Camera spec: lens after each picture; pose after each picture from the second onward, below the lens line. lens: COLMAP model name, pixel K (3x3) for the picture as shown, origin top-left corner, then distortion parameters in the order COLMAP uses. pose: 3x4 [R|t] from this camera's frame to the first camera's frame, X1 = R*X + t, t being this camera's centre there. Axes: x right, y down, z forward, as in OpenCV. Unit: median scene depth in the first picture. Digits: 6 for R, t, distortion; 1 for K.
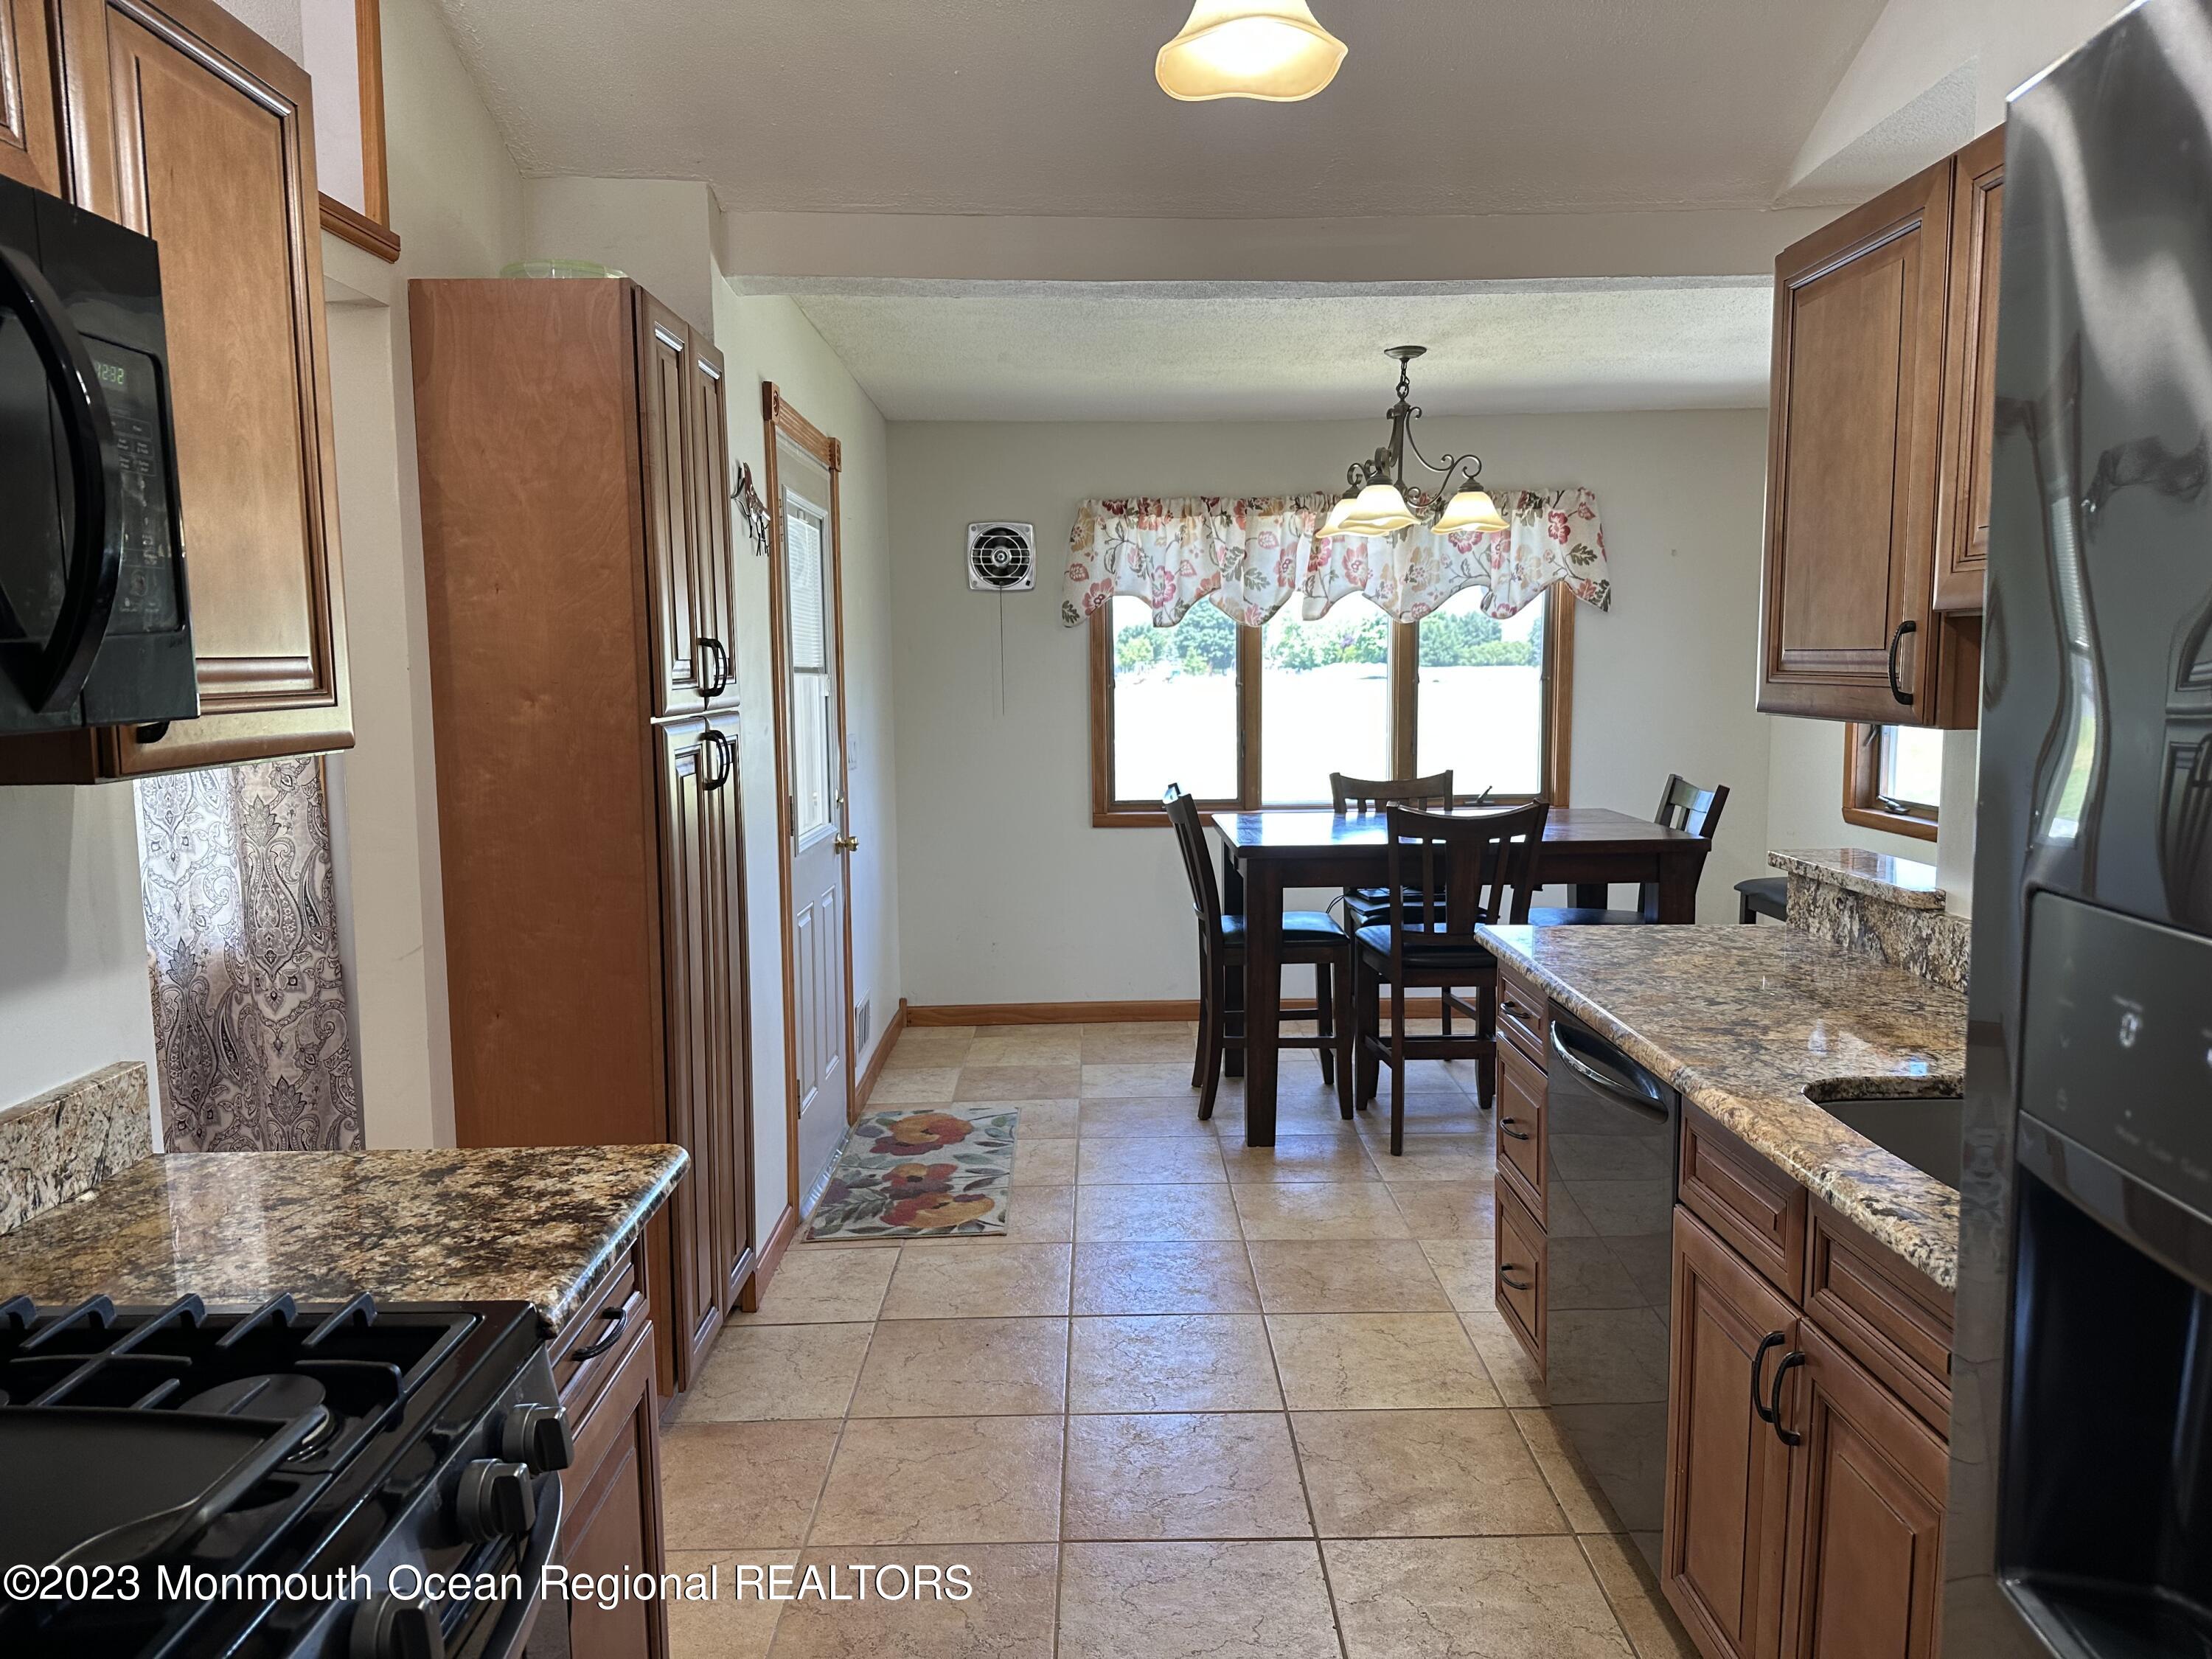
lens RADIAL K [[1569.2, 0, 1108.0], [0, 1569.2, 837.7], [0, 0, 1]] dist [0.047218, -0.061796]
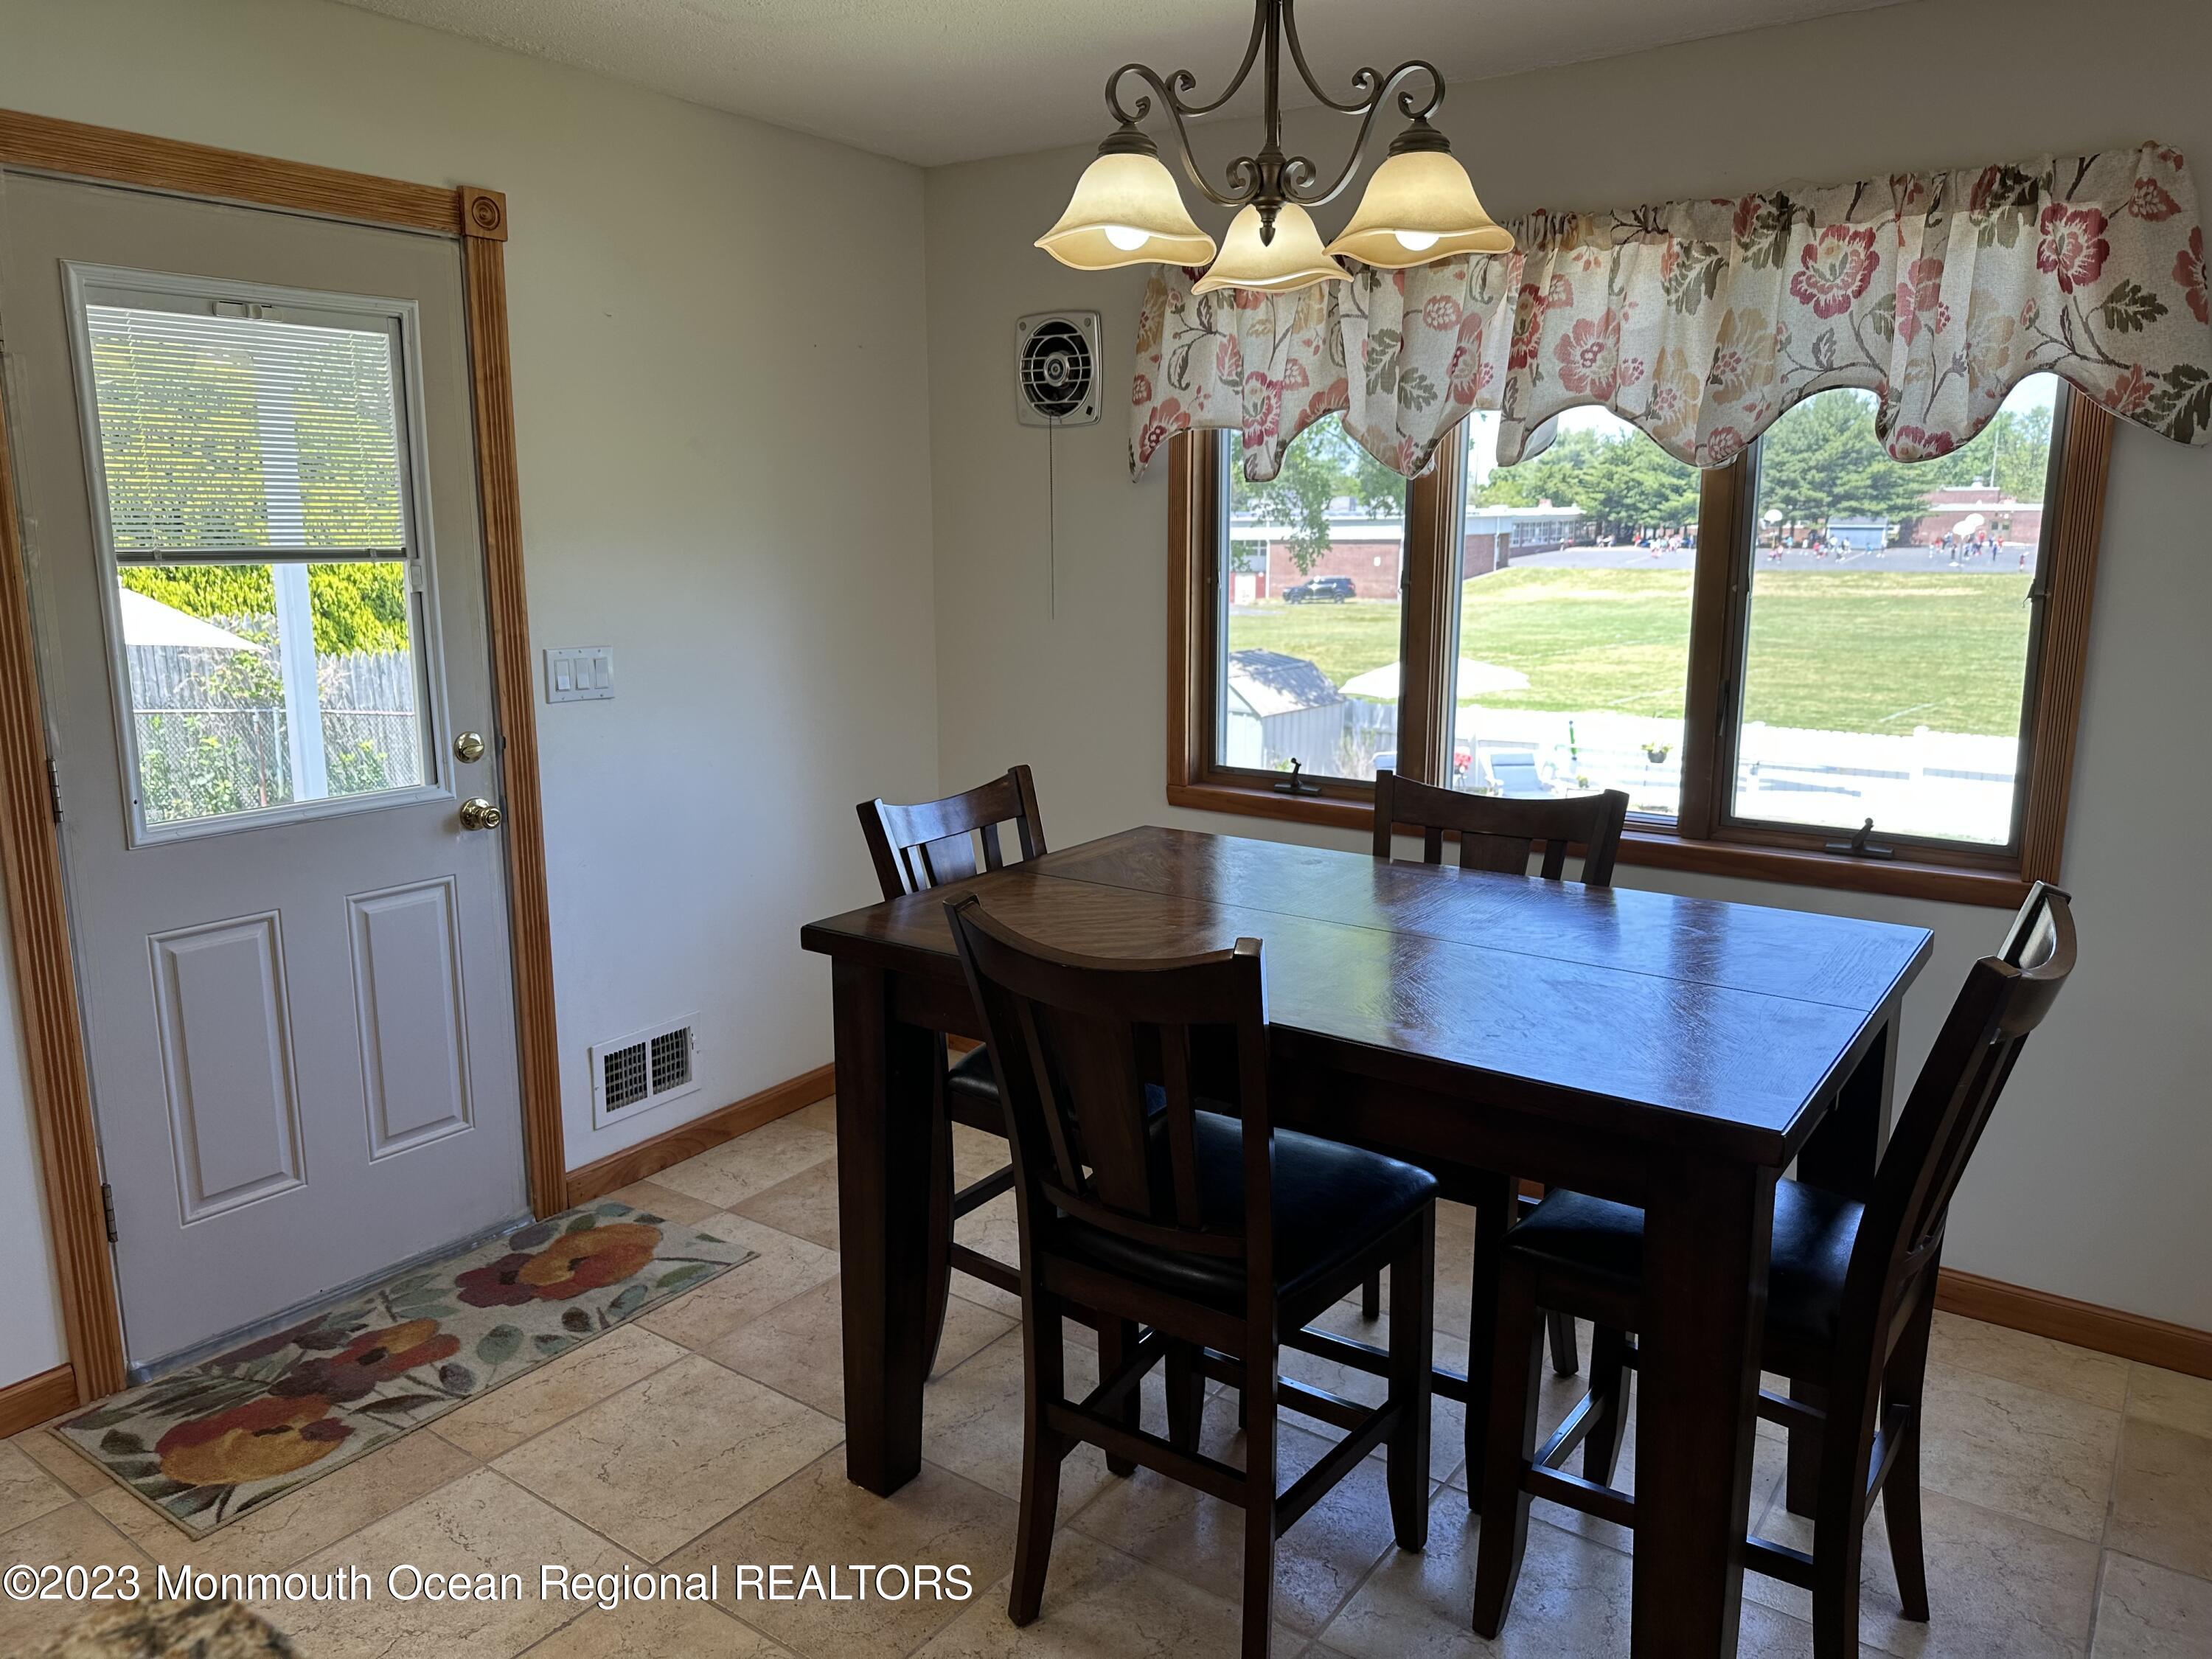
lens RADIAL K [[1569.2, 0, 1097.1], [0, 1569.2, 831.5], [0, 0, 1]] dist [0.047218, -0.061796]
pose [[0.813225, 0.124790, -0.568412, 0.335233], [-0.079990, 0.991437, 0.103220, -0.061046], [0.576425, -0.038474, 0.816244, 0.488632]]
